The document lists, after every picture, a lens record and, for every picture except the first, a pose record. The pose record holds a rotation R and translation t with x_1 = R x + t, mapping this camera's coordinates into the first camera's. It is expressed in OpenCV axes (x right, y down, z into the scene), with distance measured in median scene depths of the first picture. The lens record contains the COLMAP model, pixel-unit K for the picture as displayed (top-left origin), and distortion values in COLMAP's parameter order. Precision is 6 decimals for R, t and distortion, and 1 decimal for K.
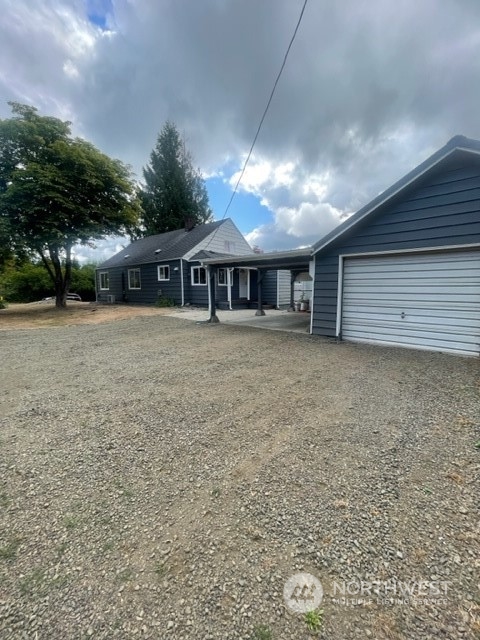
lens RADIAL K [[257.7, 0, 242.1], [0, 257.7, 316.0], [0, 0, 1]] dist [-0.002043, 0.000330]
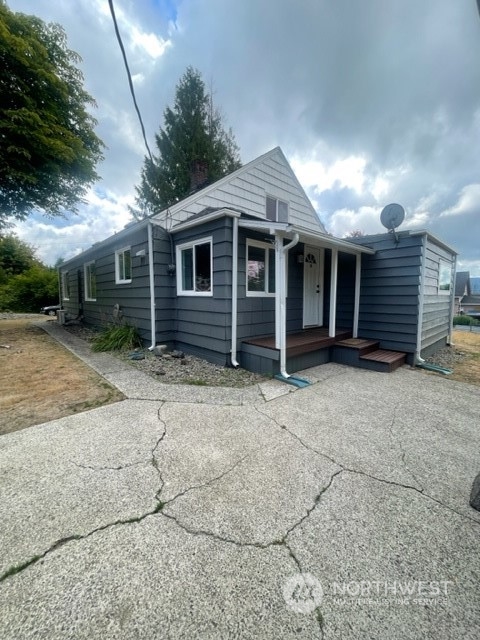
lens RADIAL K [[257.7, 0, 242.1], [0, 257.7, 316.0], [0, 0, 1]] dist [-0.002043, 0.000330]
pose [[0.989089, 0.020681, -0.145858, -0.043976], [-0.025125, 0.999273, -0.028690, -0.074954], [0.145159, 0.032041, 0.988889, 0.602057]]
